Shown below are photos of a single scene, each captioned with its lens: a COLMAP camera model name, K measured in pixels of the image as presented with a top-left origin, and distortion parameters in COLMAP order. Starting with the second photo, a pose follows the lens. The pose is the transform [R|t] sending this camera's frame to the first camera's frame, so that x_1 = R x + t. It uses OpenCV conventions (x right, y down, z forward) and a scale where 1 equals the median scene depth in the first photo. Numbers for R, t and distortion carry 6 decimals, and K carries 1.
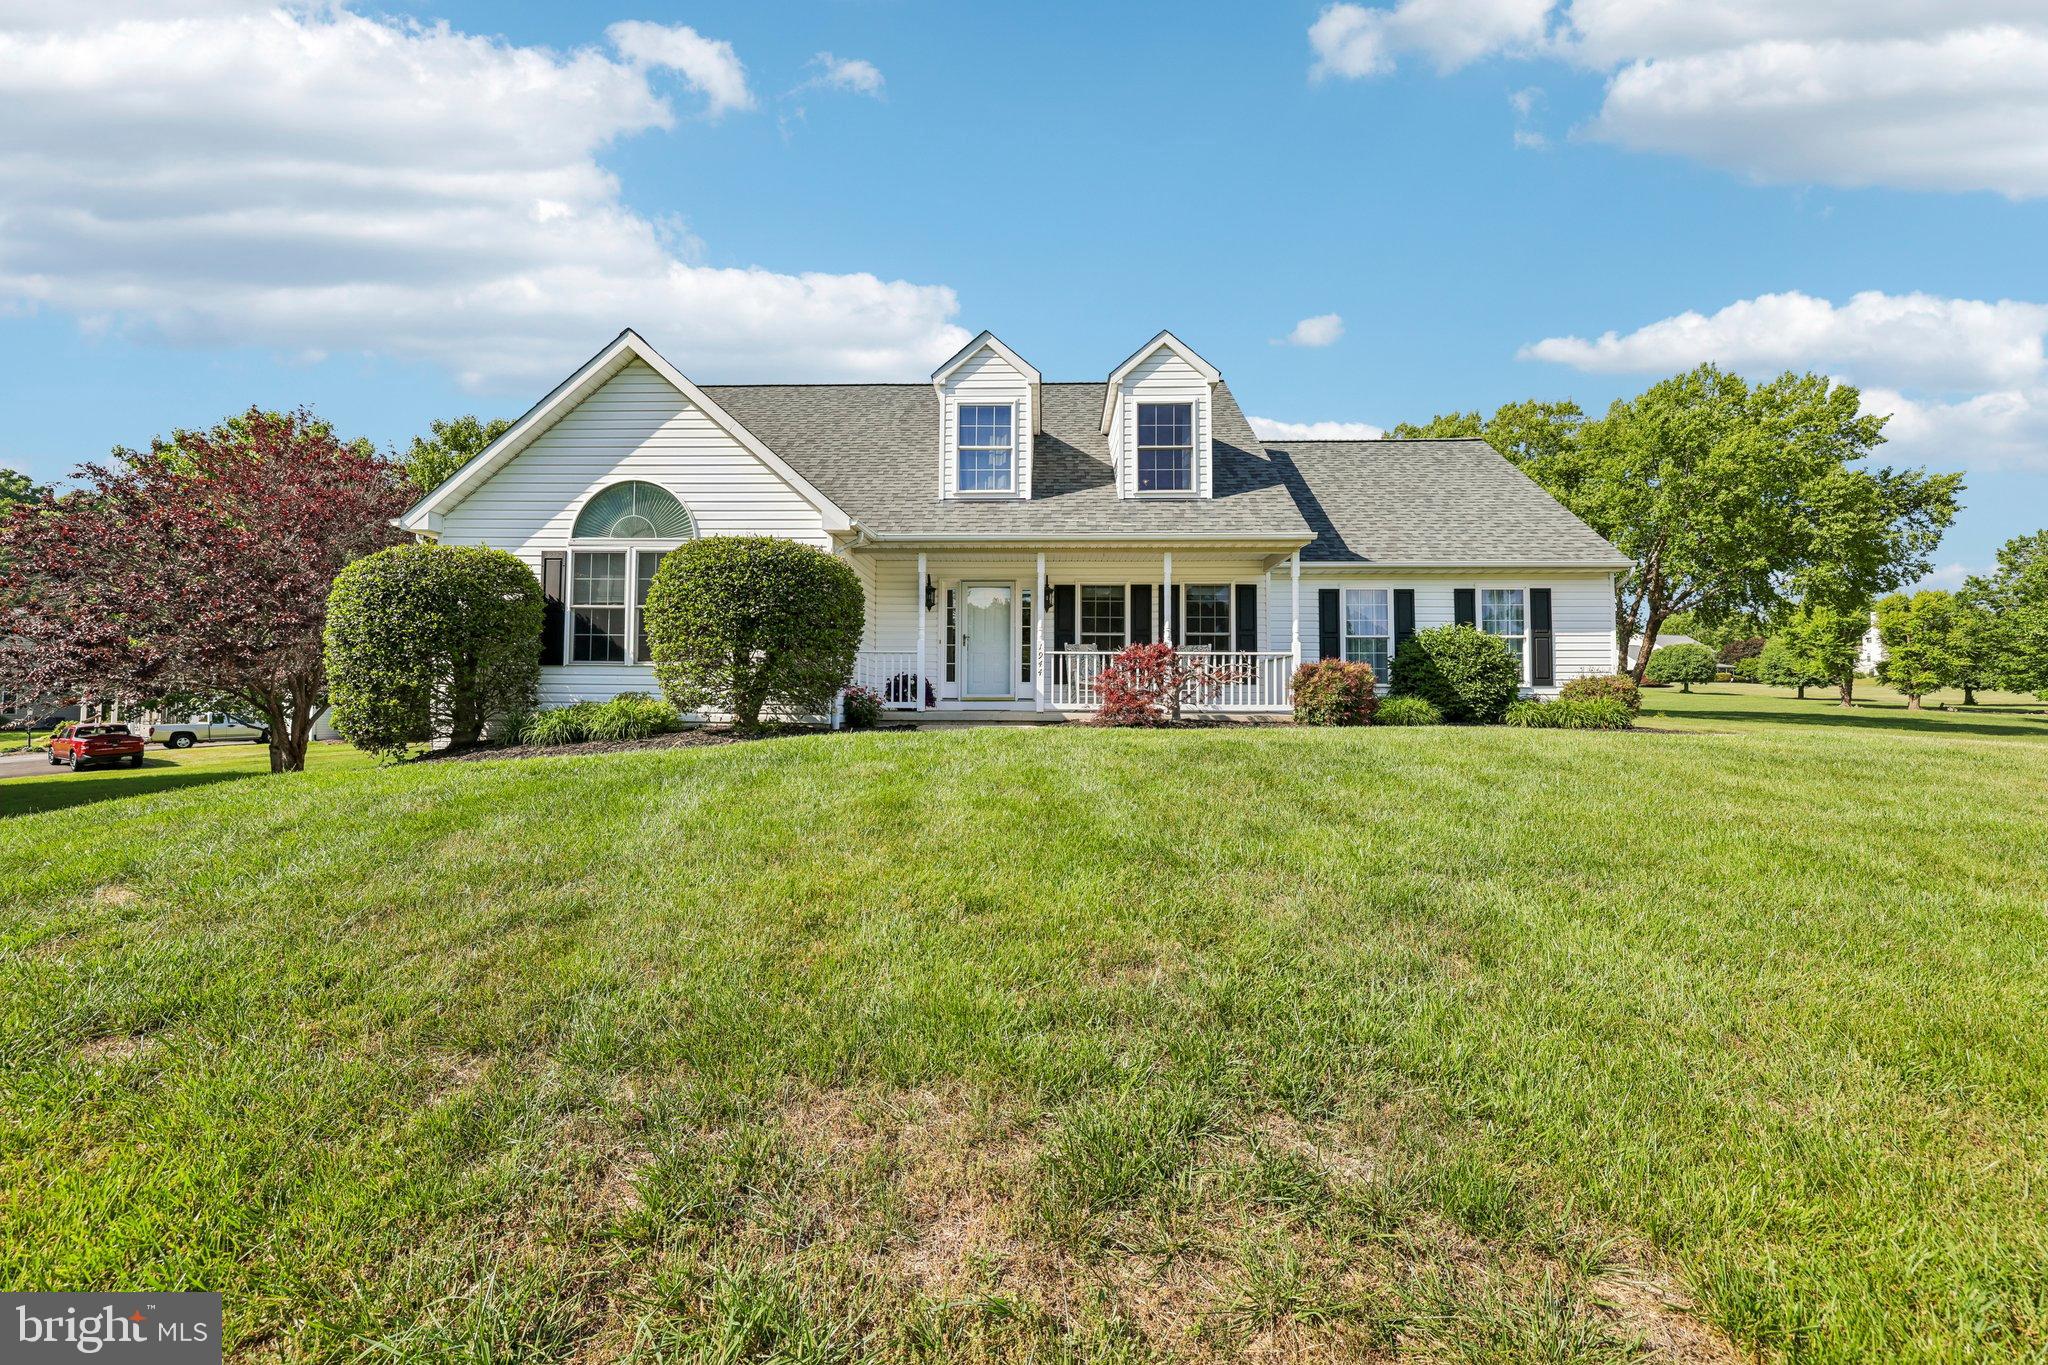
lens RADIAL K [[854.8, 0, 1014.0], [0, 854.8, 672.8], [0, 0, 1]] dist [-0.002844, -0.000048]
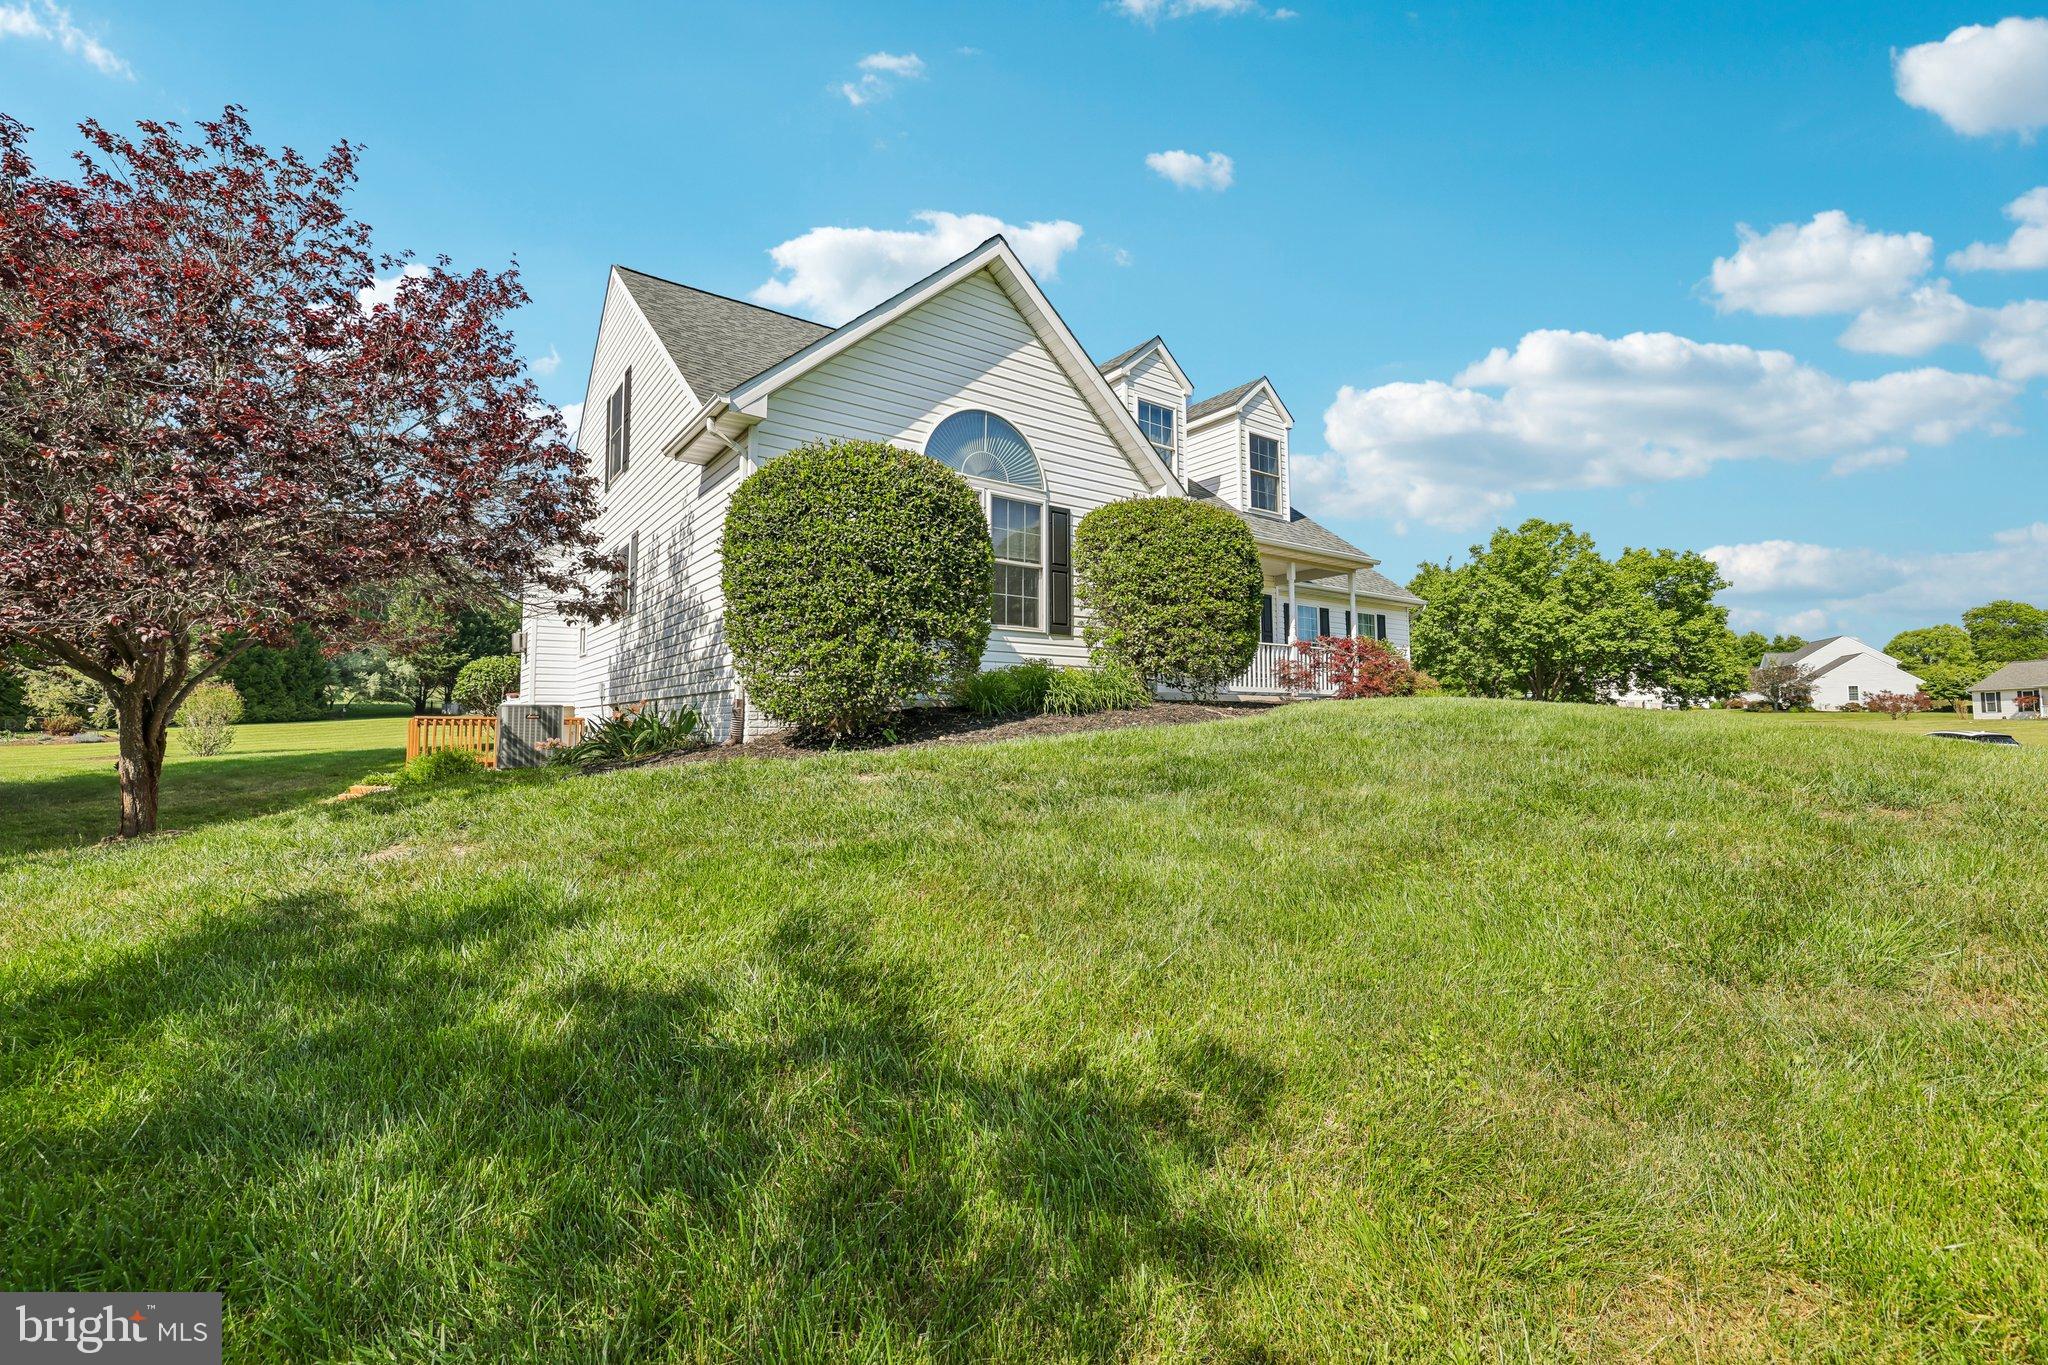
lens RADIAL K [[854.8, 0, 1014.0], [0, 854.8, 672.8], [0, 0, 1]] dist [-0.002844, -0.000048]
pose [[0.789176, 0.026028, 0.613615, -0.843296], [-0.010801, 0.999535, -0.028507, 0.051984], [-0.614072, 0.015870, 0.789090, 0.288286]]
